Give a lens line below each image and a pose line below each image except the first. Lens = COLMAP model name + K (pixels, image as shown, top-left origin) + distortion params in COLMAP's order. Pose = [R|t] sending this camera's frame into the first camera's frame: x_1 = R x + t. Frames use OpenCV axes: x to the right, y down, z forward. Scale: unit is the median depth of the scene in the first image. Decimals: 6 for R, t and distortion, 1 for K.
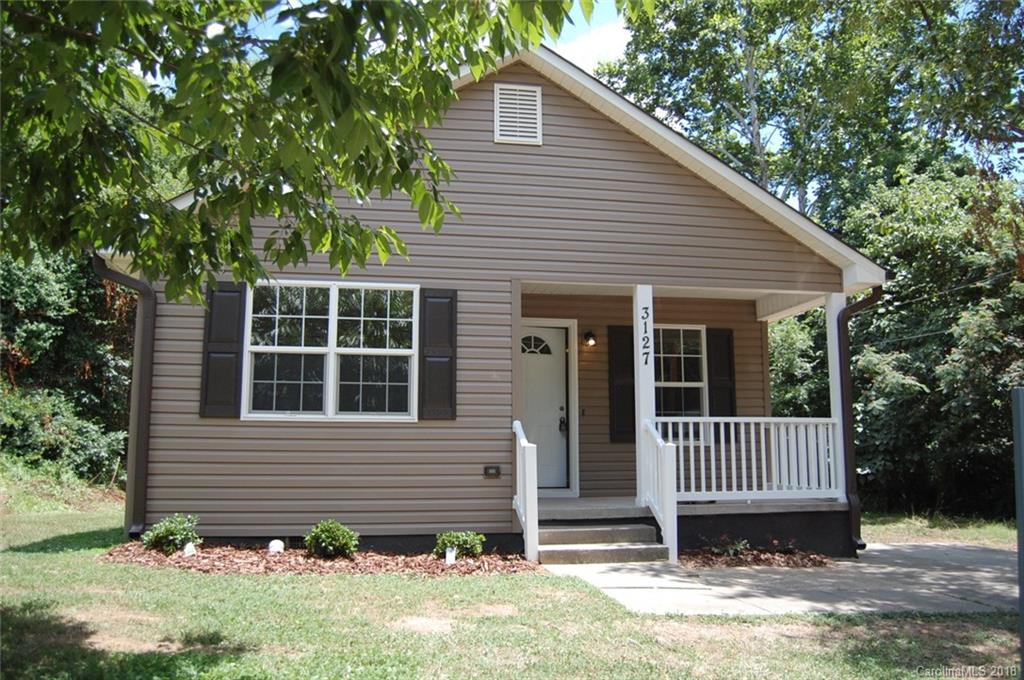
lens RADIAL K [[801.1, 0, 520.0], [0, 801.1, 337.7], [0, 0, 1]] dist [-0.092647, 0.031338]
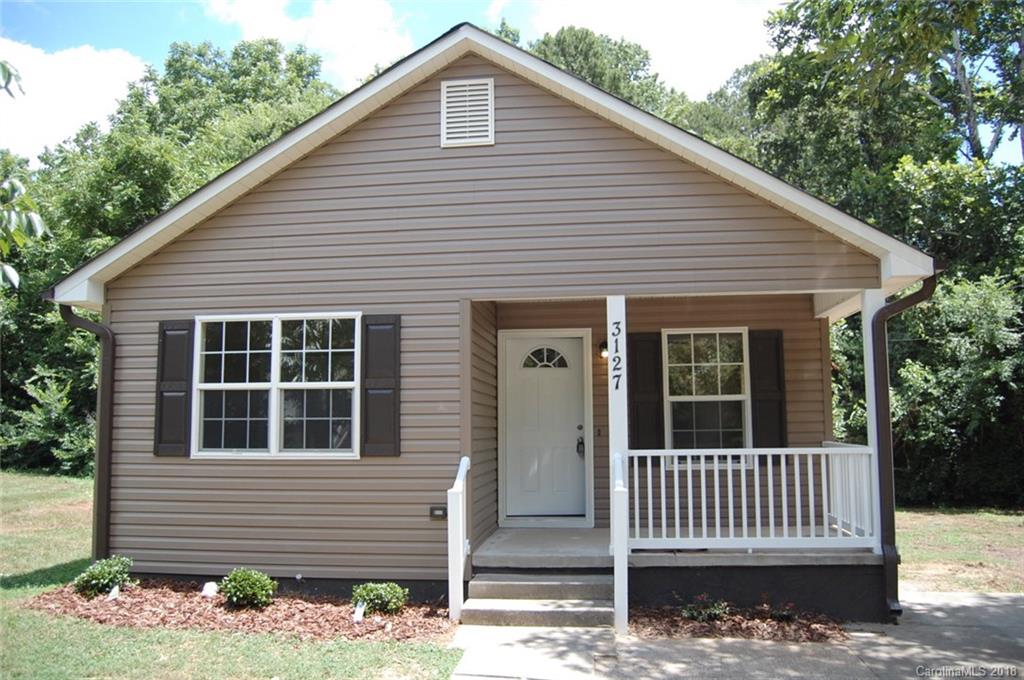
lens RADIAL K [[801.1, 0, 520.0], [0, 801.1, 337.7], [0, 0, 1]] dist [-0.092647, 0.031338]
pose [[0.958297, -0.038559, -0.283160, 0.316963], [0.049143, 0.998330, 0.030369, -0.055394], [0.281516, -0.043018, 0.958592, 0.156931]]
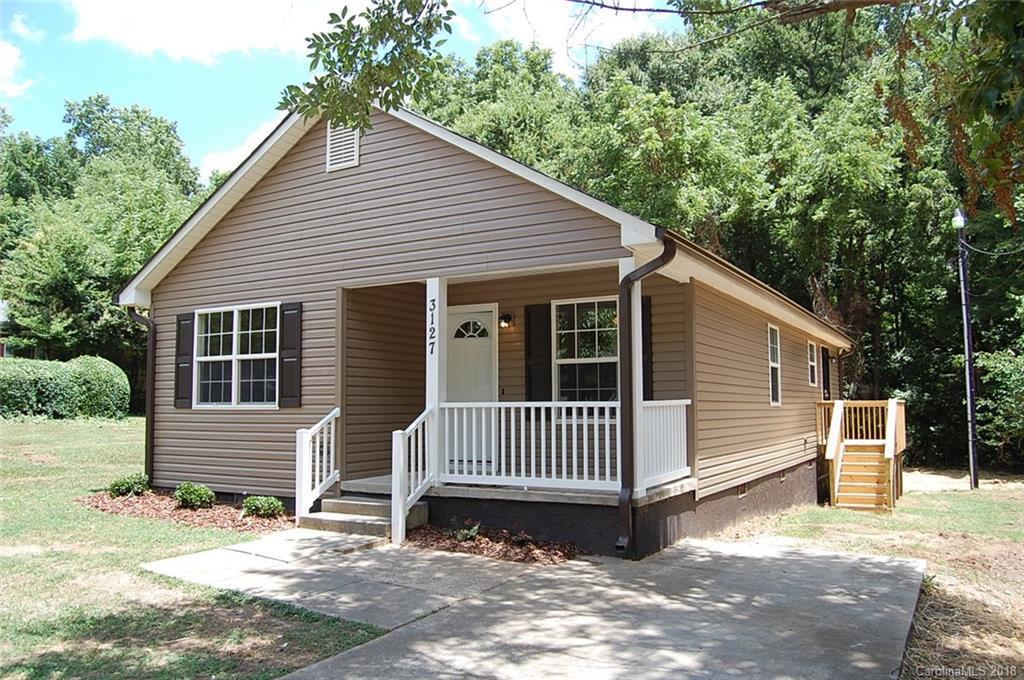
lens RADIAL K [[801.1, 0, 520.0], [0, 801.1, 337.7], [0, 0, 1]] dist [-0.092647, 0.031338]
pose [[0.767695, -0.057595, -0.638222, 0.971484], [0.101960, 0.994244, 0.032921, -0.011584], [0.632652, -0.090346, 0.769148, 0.267779]]
